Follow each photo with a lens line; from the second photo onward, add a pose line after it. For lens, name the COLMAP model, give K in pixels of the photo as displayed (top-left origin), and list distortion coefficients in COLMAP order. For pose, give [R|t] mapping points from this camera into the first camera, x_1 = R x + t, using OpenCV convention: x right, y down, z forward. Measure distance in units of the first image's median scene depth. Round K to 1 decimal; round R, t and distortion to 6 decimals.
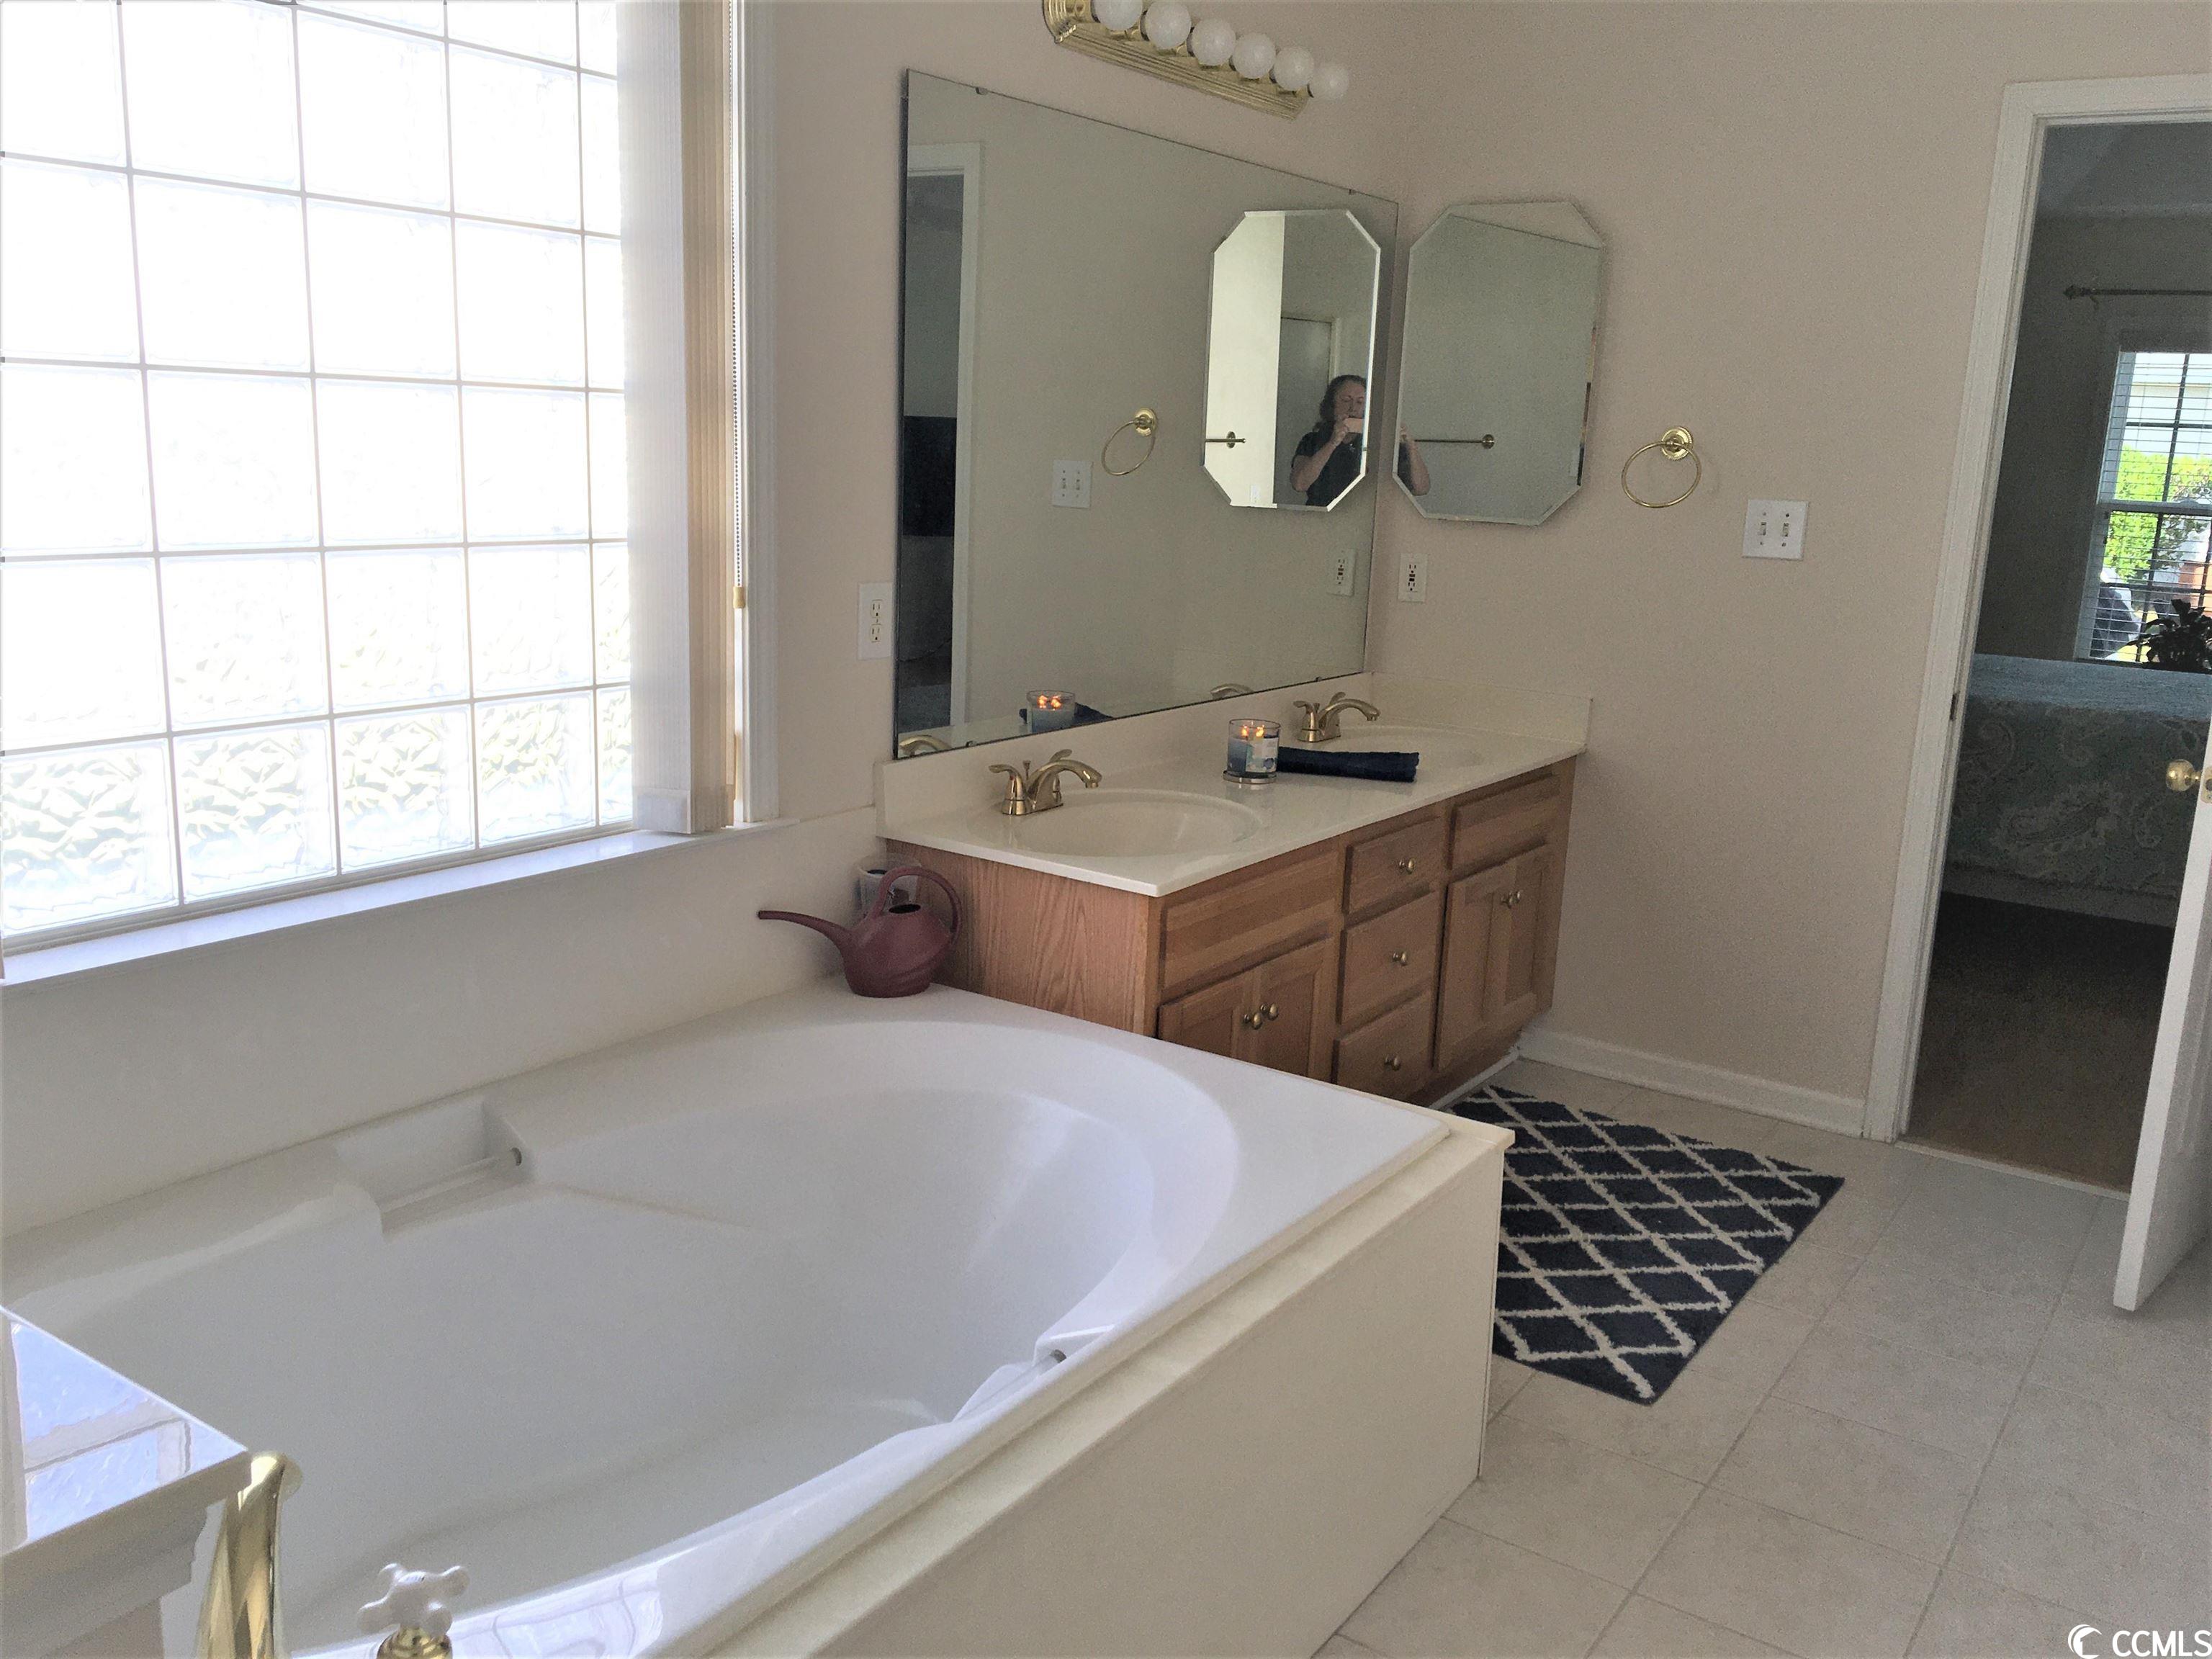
lens RADIAL K [[1868.1, 0, 1104.8], [0, 1868.1, 830.3], [0, 0, 1]] dist [0.028208, -0.009972]
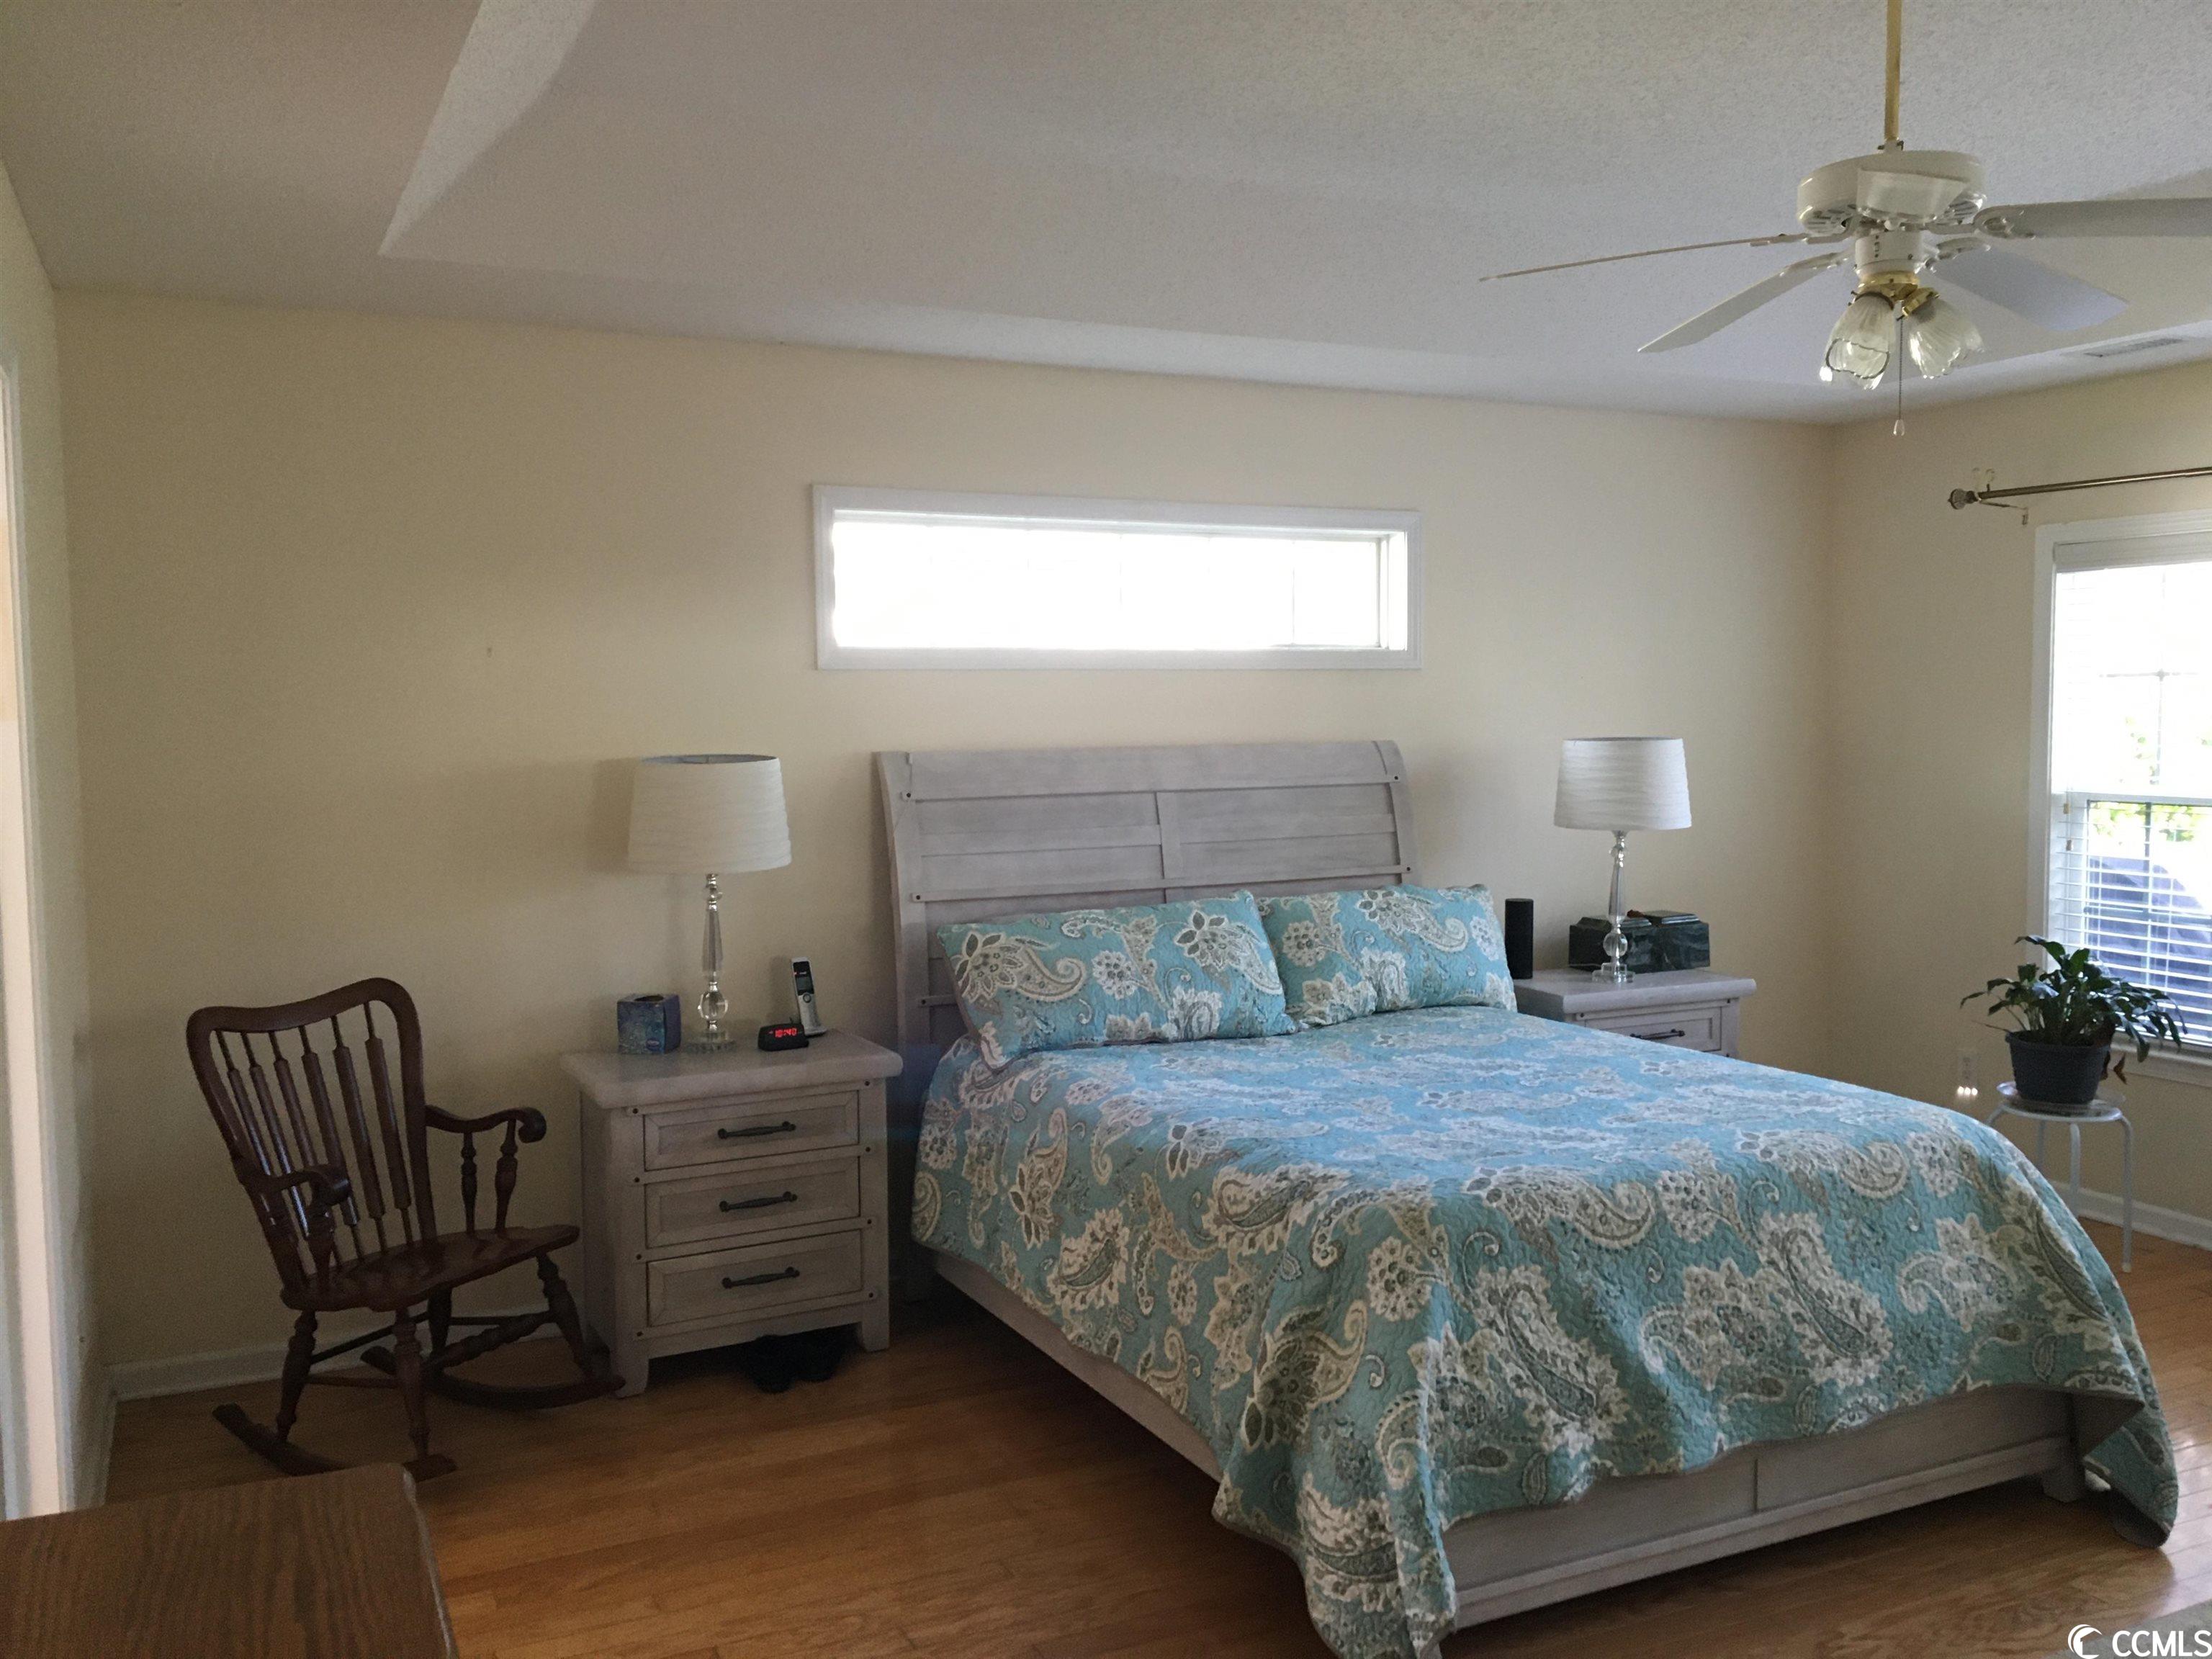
lens RADIAL K [[1868.1, 0, 1104.4], [0, 1868.1, 831.2], [0, 0, 1]] dist [0.028208, -0.009972]
pose [[0.867269, -0.015128, -0.497610, 0.856412], [-0.064266, 0.987773, -0.142037, -0.063860], [0.493674, 0.155164, 0.855693, 0.386508]]
